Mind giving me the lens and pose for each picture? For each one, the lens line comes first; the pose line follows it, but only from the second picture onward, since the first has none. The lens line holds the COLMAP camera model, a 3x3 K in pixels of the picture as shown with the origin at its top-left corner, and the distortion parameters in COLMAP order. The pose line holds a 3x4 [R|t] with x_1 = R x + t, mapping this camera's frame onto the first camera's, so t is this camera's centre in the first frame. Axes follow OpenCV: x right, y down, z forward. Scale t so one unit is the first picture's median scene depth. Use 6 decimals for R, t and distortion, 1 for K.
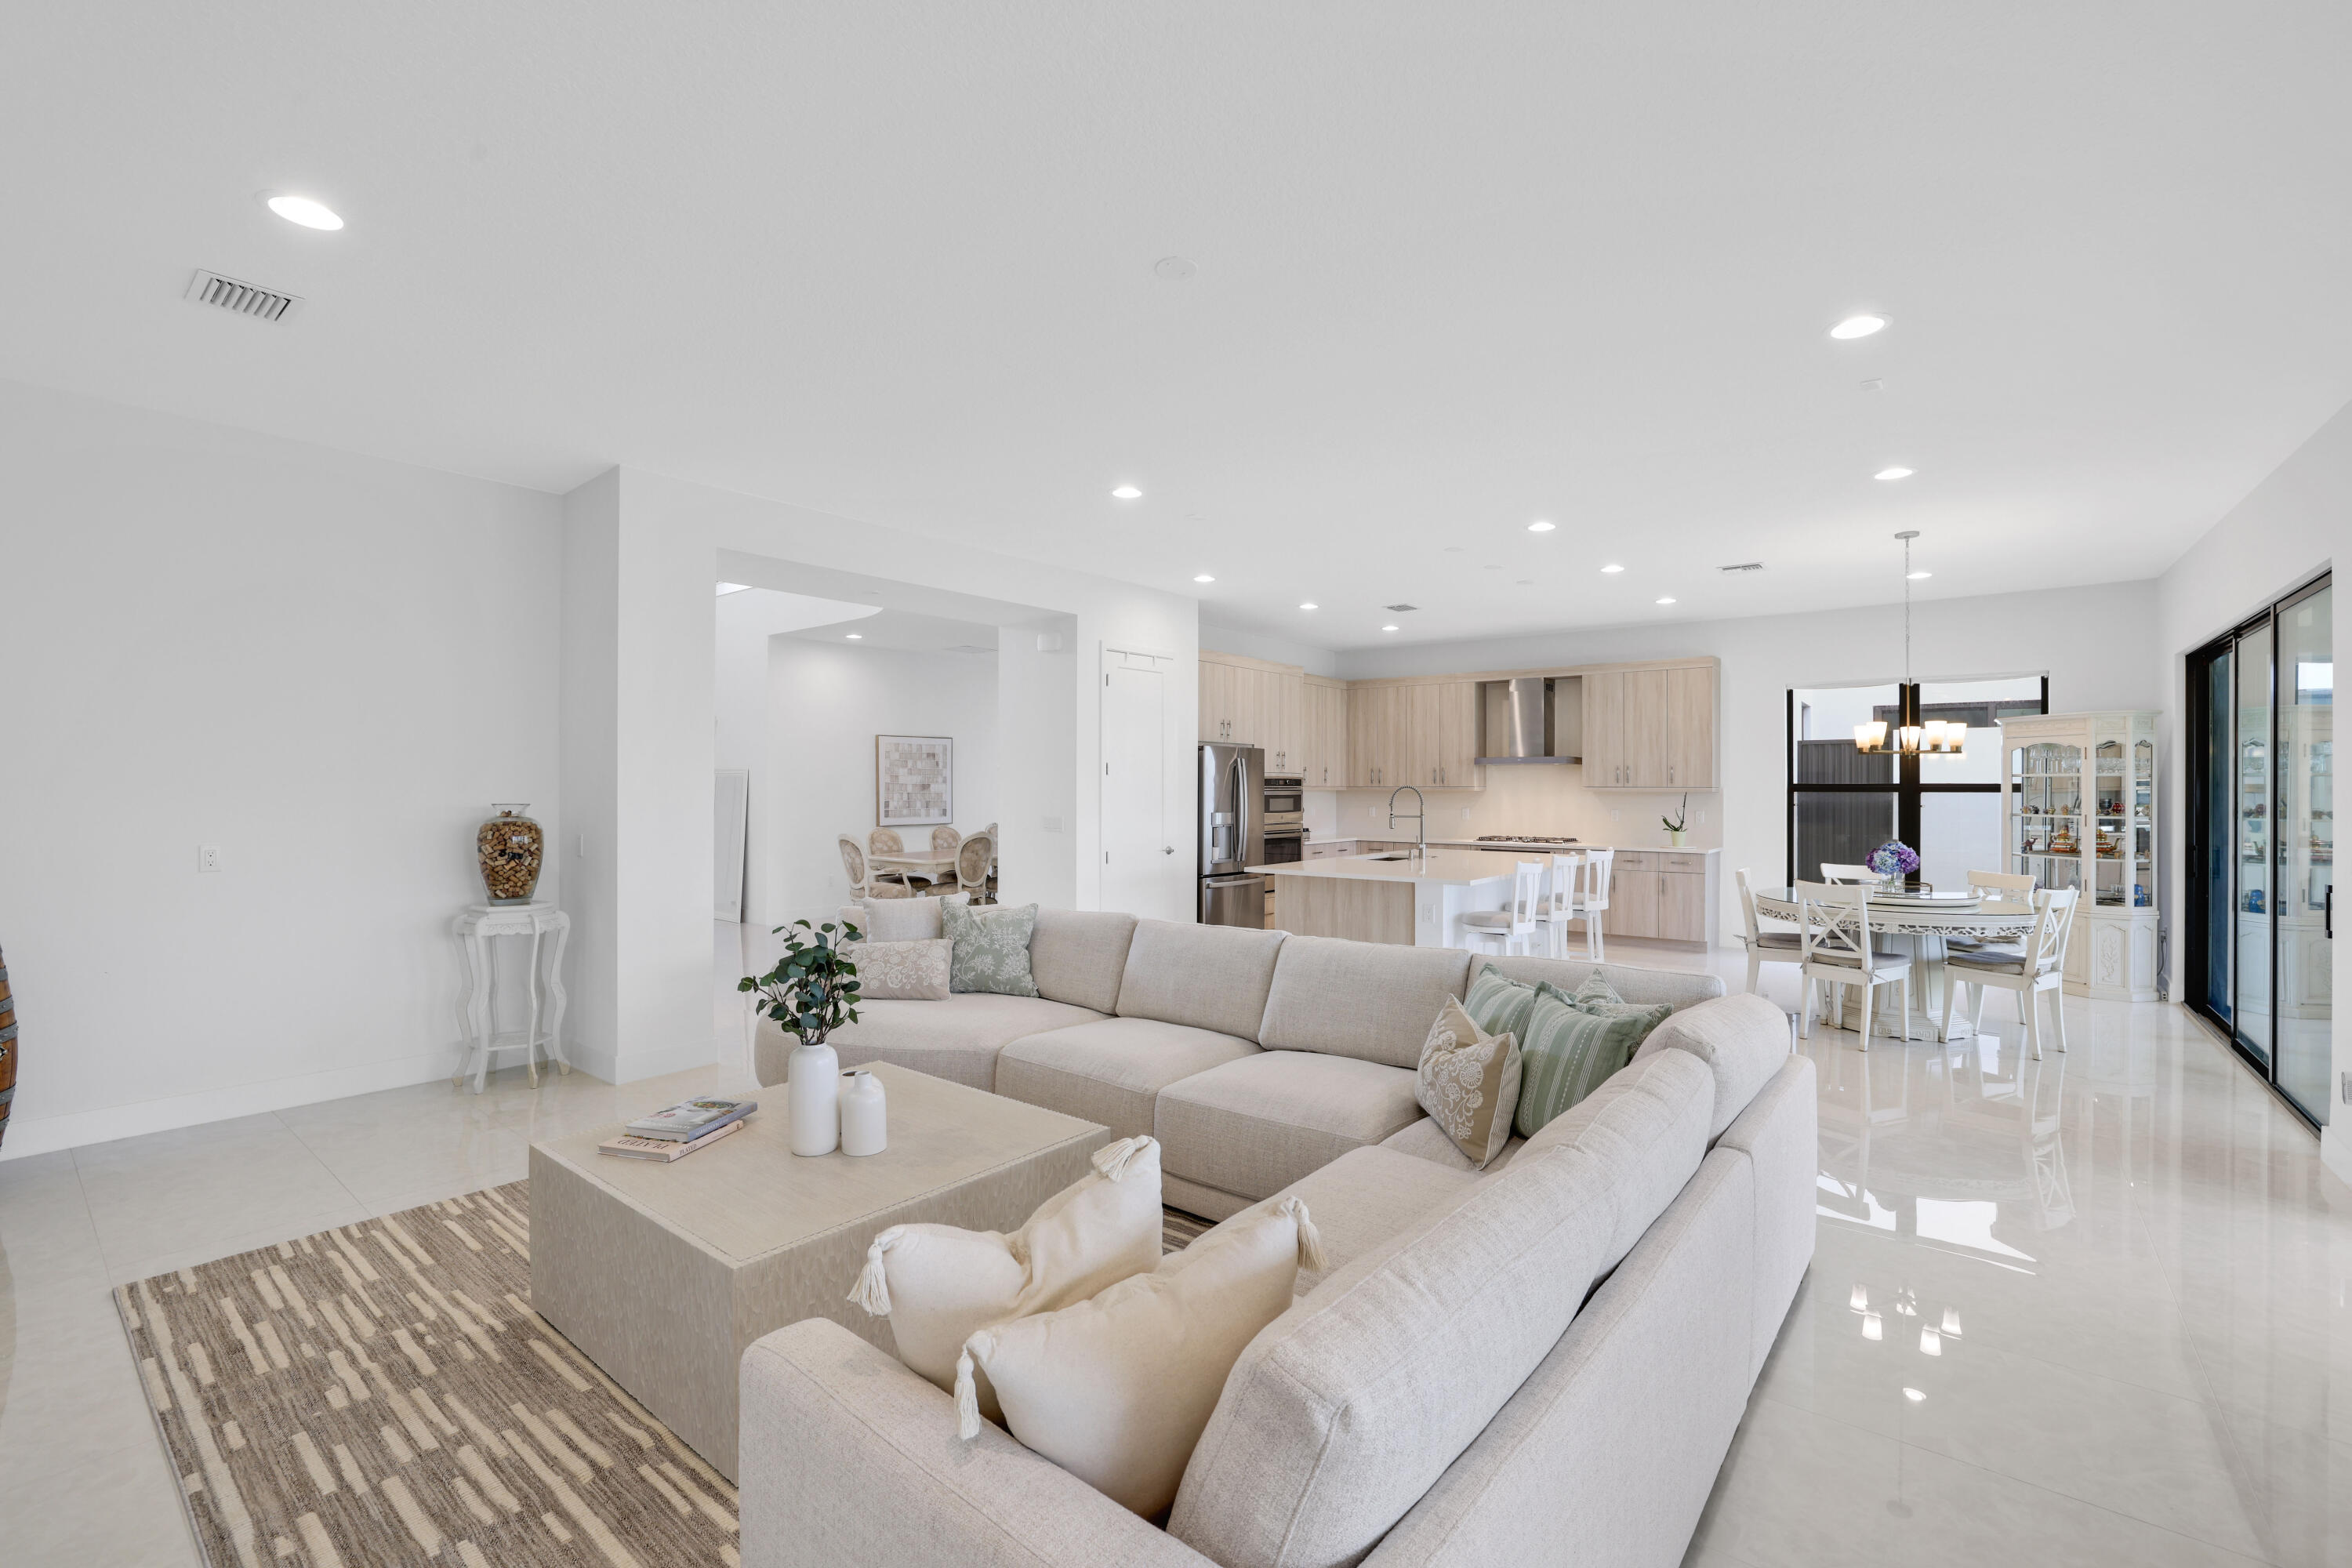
lens RADIAL K [[1004.8, 0, 1176.0], [0, 1004.8, 784.0], [0, 0, 1]] dist [-0.000267, 0.000674]
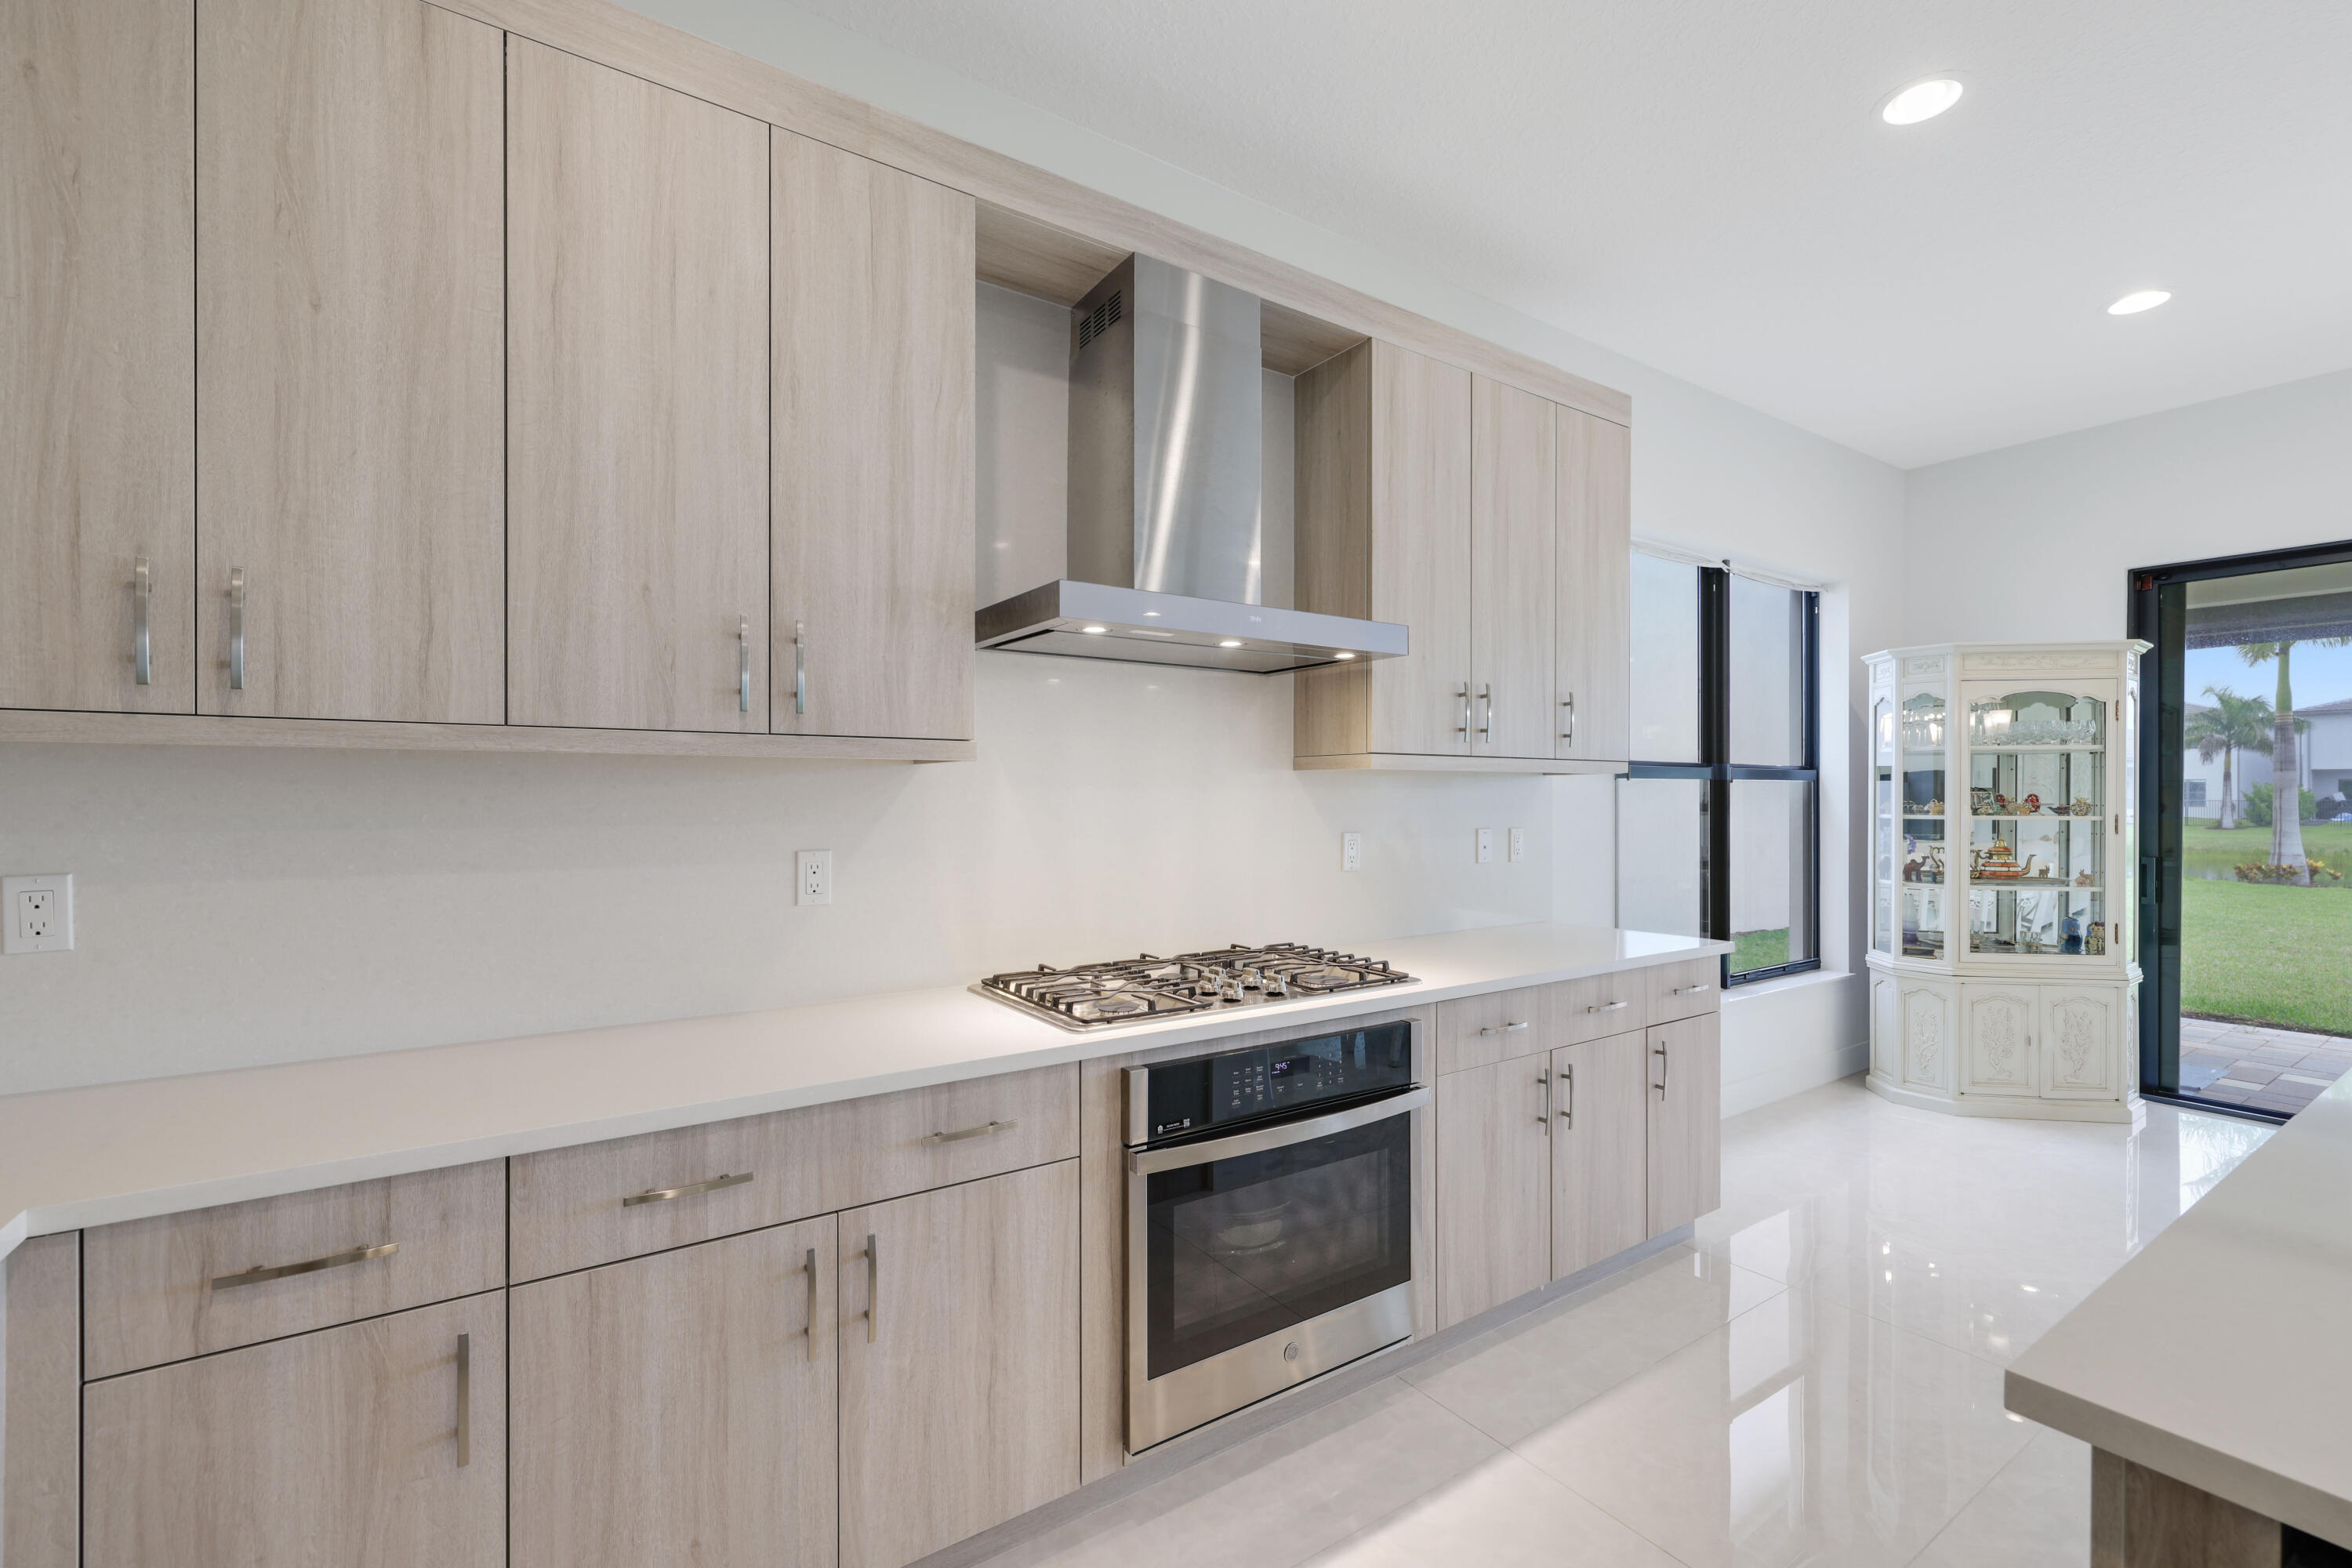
lens RADIAL K [[1004.8, 0, 1176.0], [0, 1004.8, 784.0], [0, 0, 1]] dist [-0.000267, 0.000674]
pose [[0.286190, 0.008172, 0.958138, 0.209909], [0.000501, 0.999962, -0.008678, 0.021160], [-0.958173, 0.002964, 0.286175, 1.540904]]
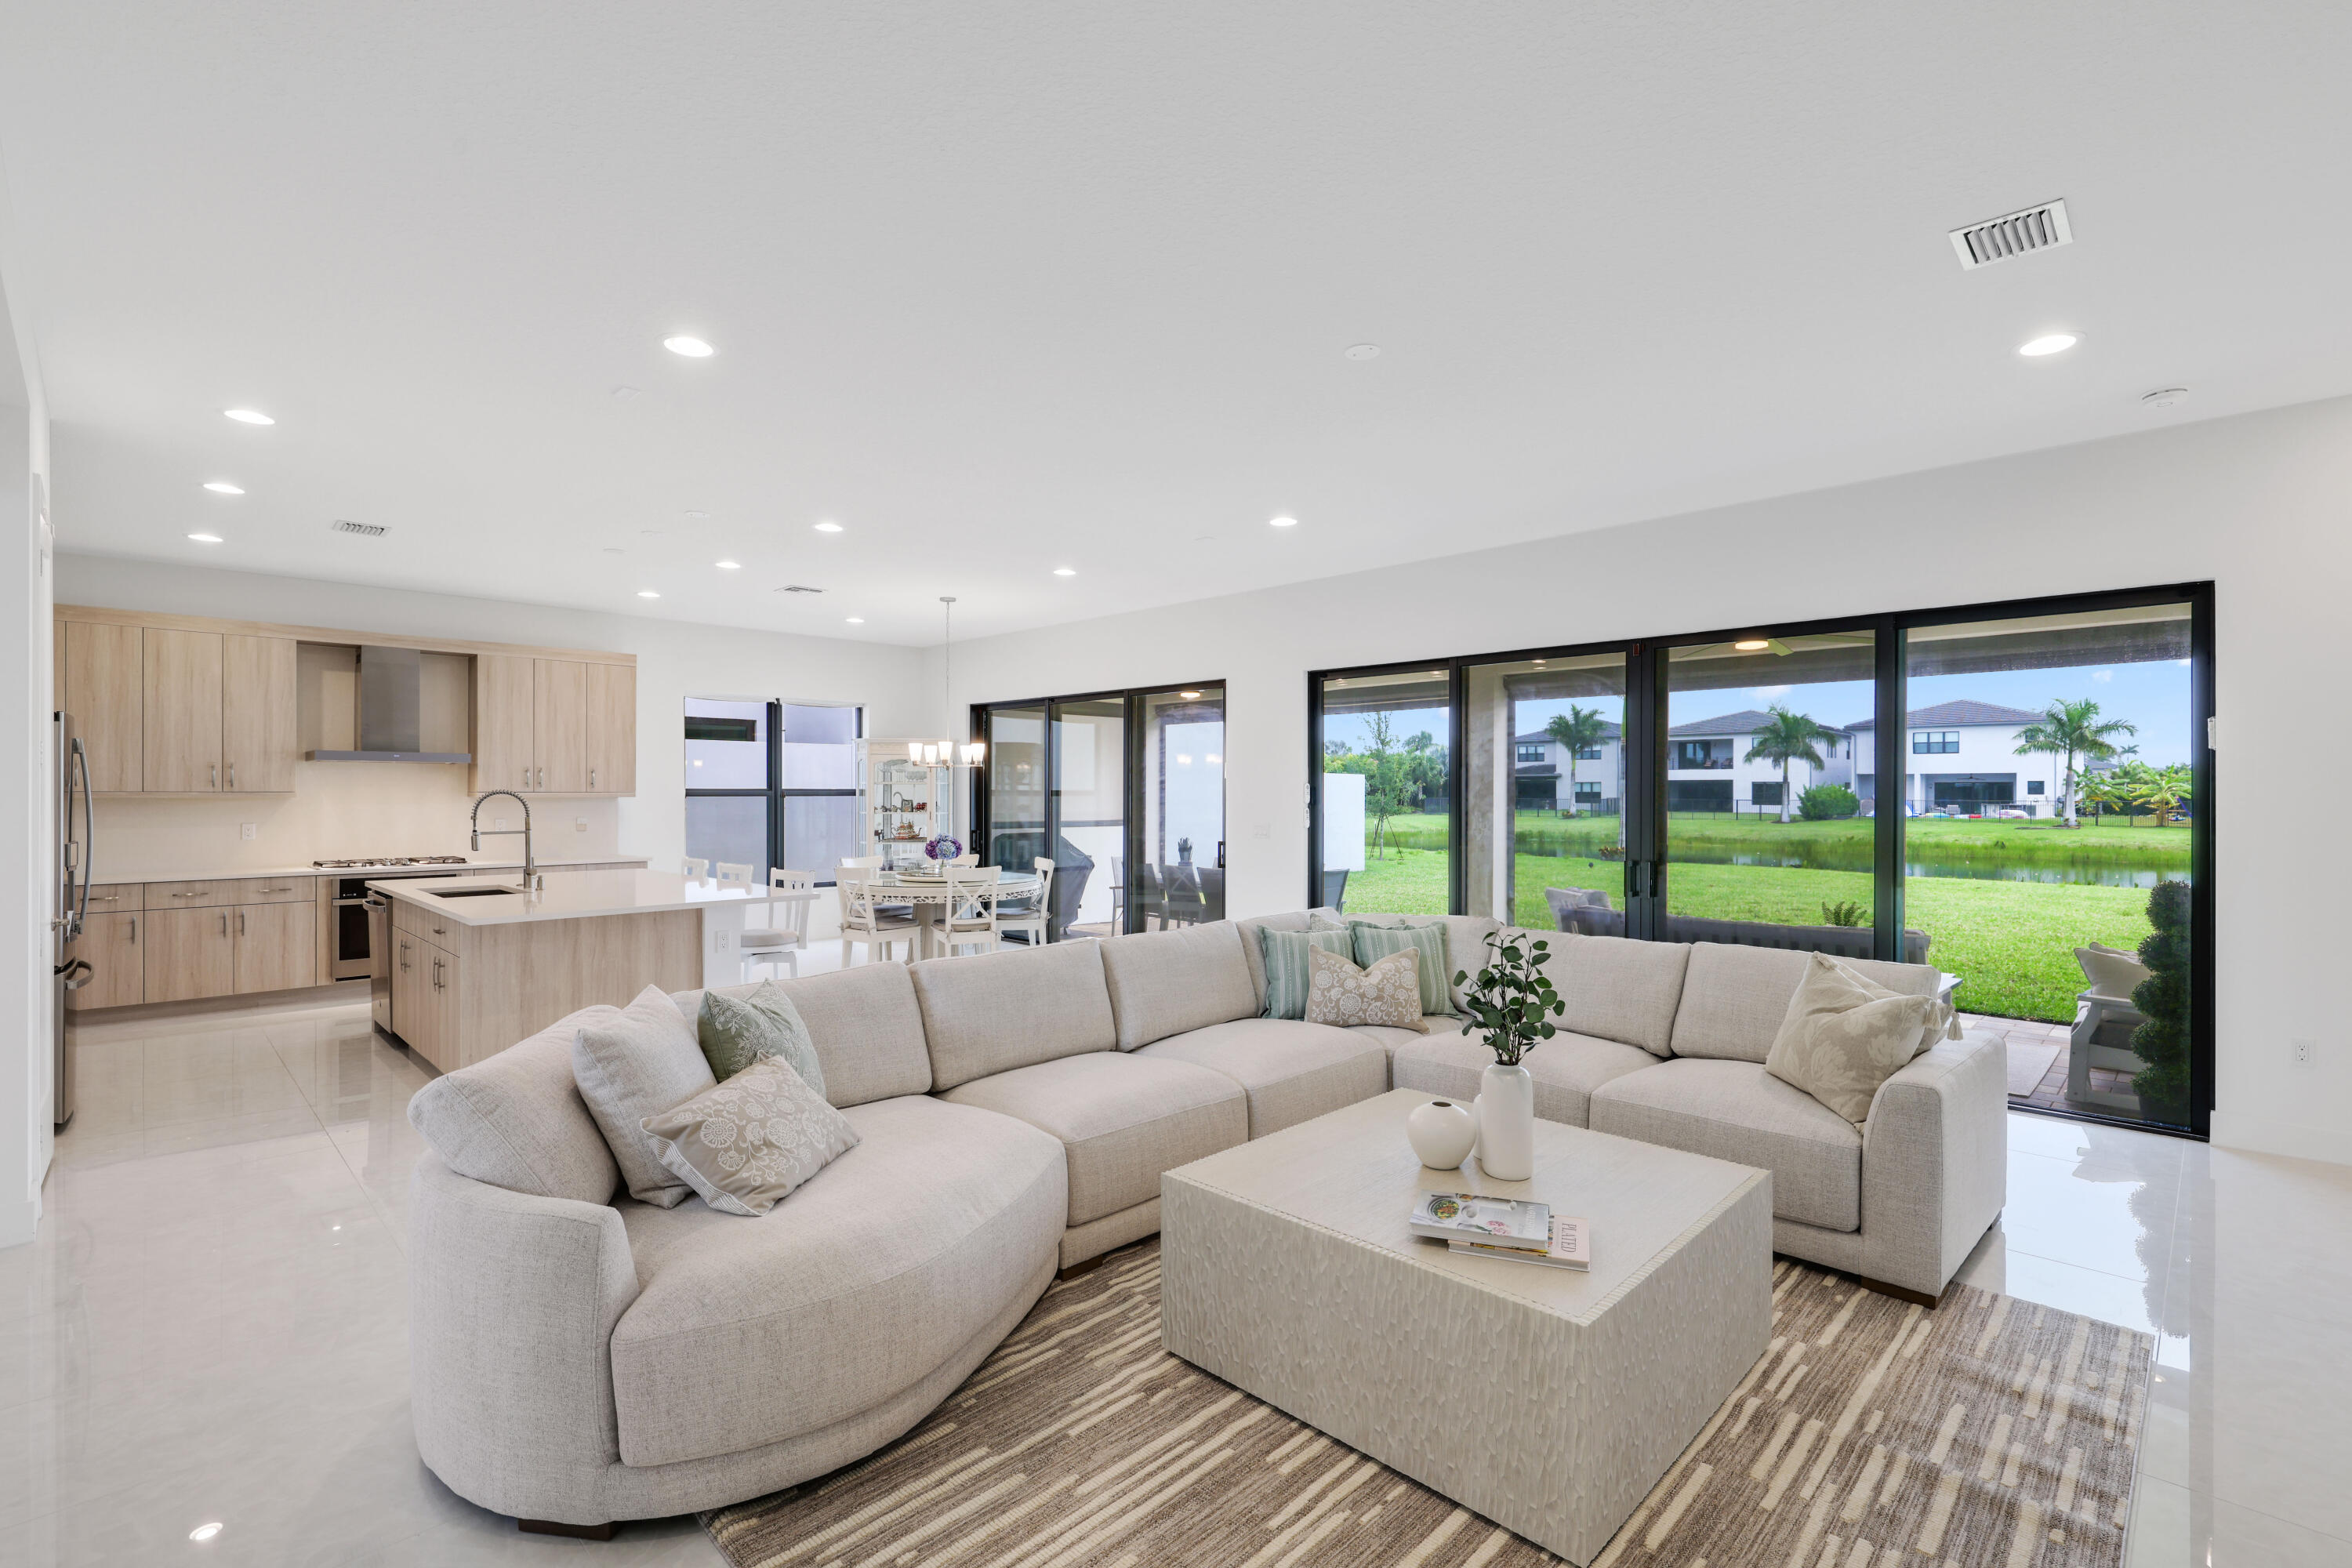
lens RADIAL K [[1067.3, 0, 1196.9], [0, 1067.3, 781.8], [0, 0, 1]] dist [0.000253, -0.000932]
pose [[0.083972, 0.008415, 0.996433, -0.637425], [-0.000565, 0.999965, -0.008397, 0.002441], [-0.996468, 0.000142, 0.083973, 0.556756]]
